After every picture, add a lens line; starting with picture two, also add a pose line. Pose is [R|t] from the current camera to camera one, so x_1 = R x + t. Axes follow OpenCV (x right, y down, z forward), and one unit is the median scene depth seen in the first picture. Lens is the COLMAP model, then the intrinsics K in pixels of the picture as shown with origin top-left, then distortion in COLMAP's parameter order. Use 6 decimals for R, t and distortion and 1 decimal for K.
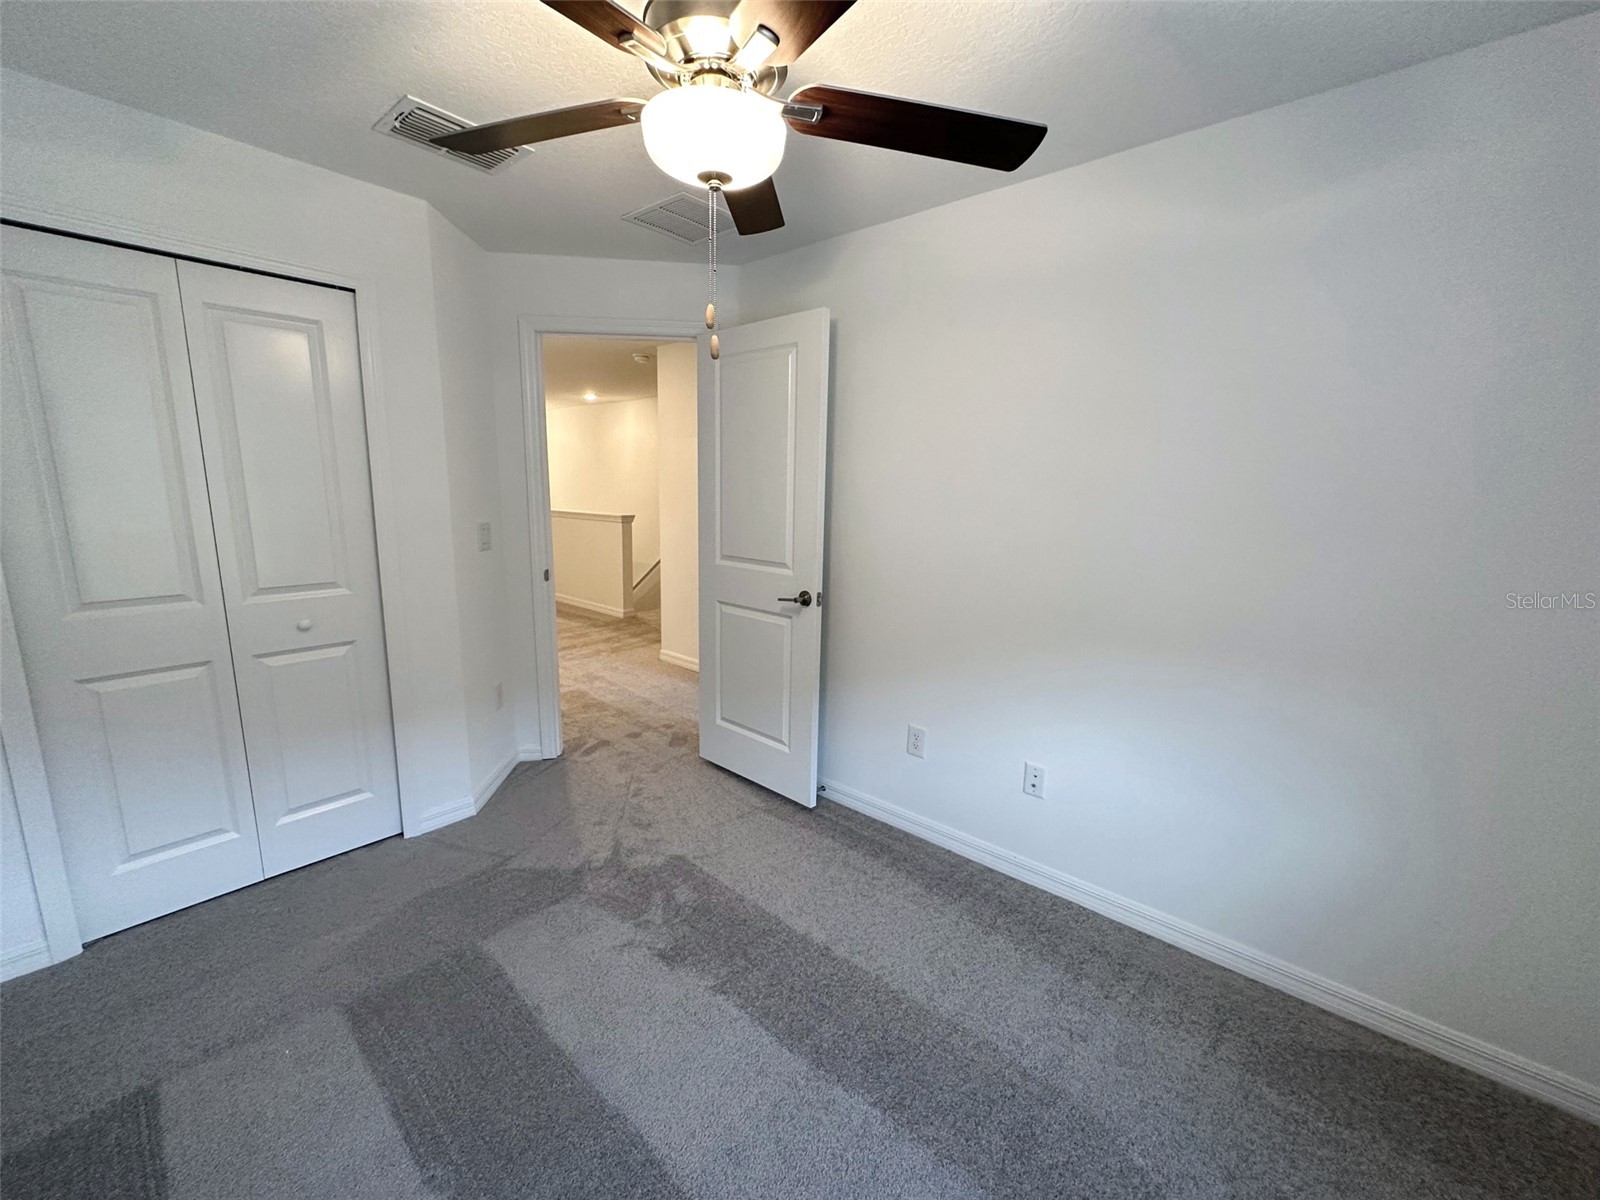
lens RADIAL K [[639.7, 0, 791.6], [0, 639.7, 605.4], [0, 0, 1]] dist [-0.004349, 0.001580]
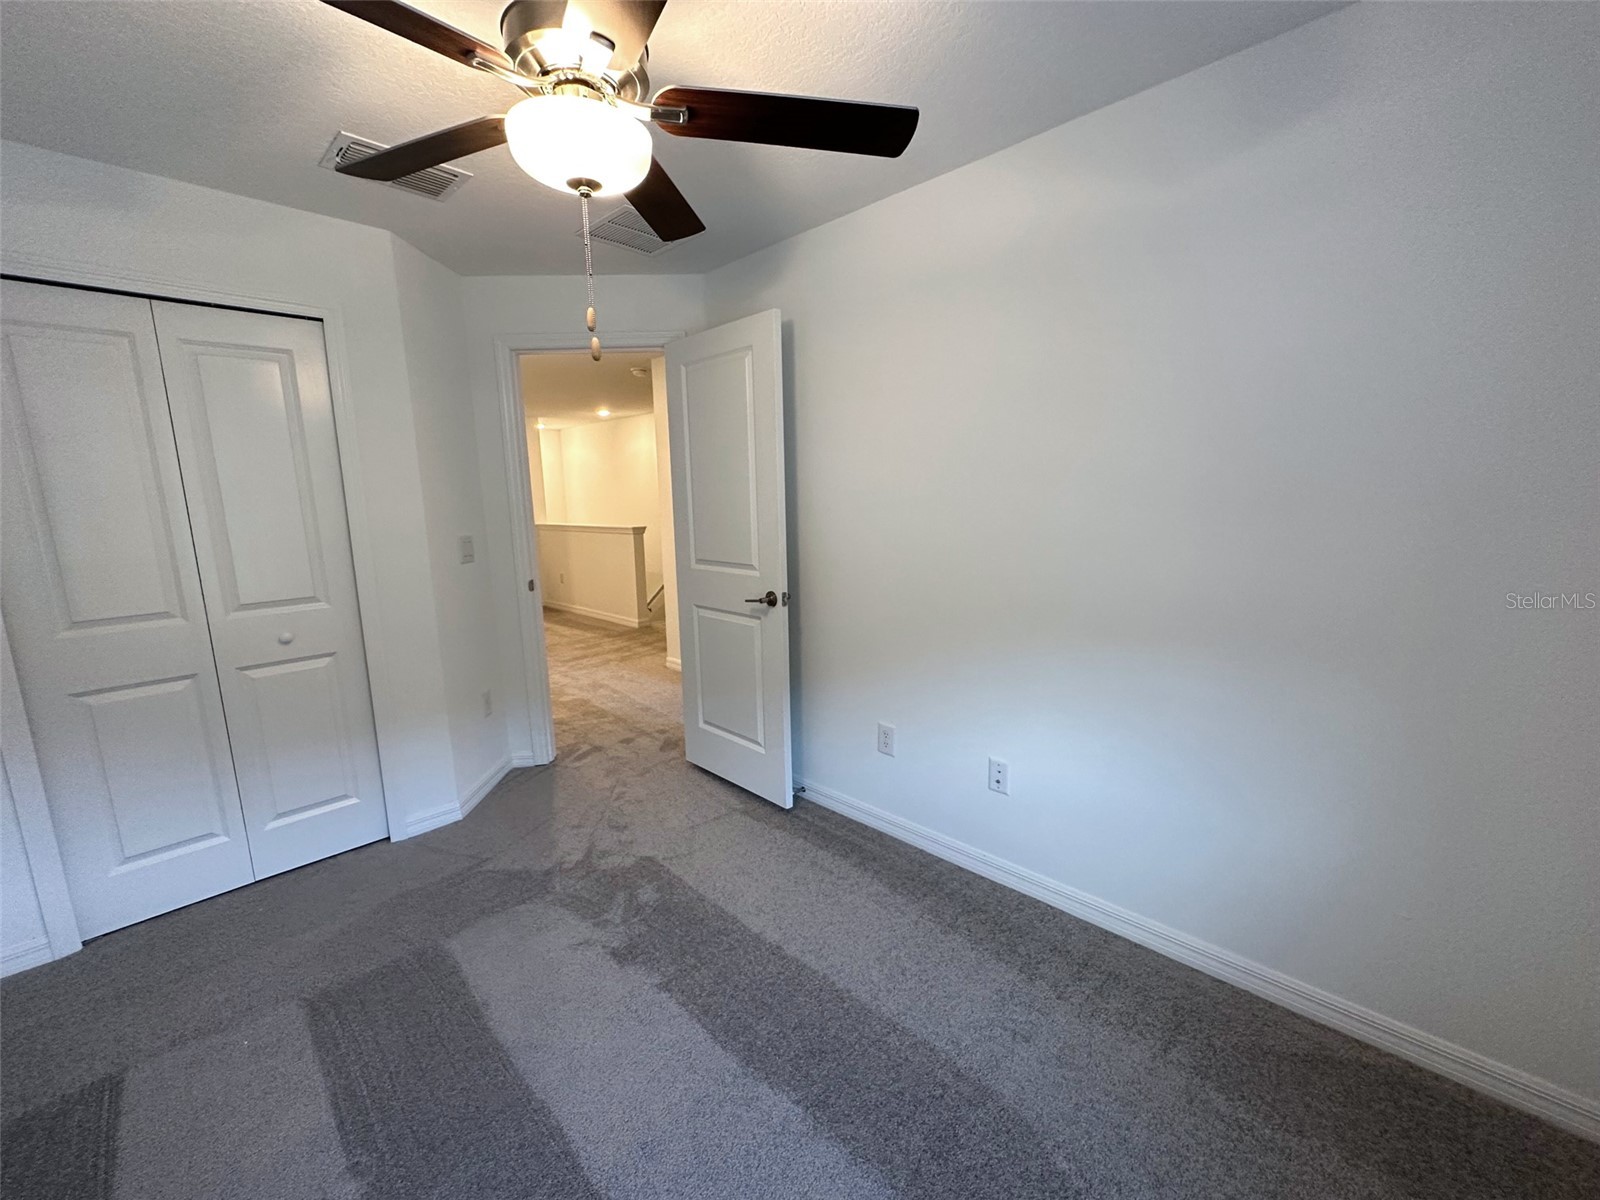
lens RADIAL K [[639.7, 0, 789.1], [0, 639.7, 605.3], [0, 0, 1]] dist [-0.004349, 0.001580]
pose [[0.997438, -0.032300, -0.063827, 0.154260], [0.031495, 0.999412, -0.013573, 0.019042], [0.064228, 0.011528, 0.997869, 0.002253]]
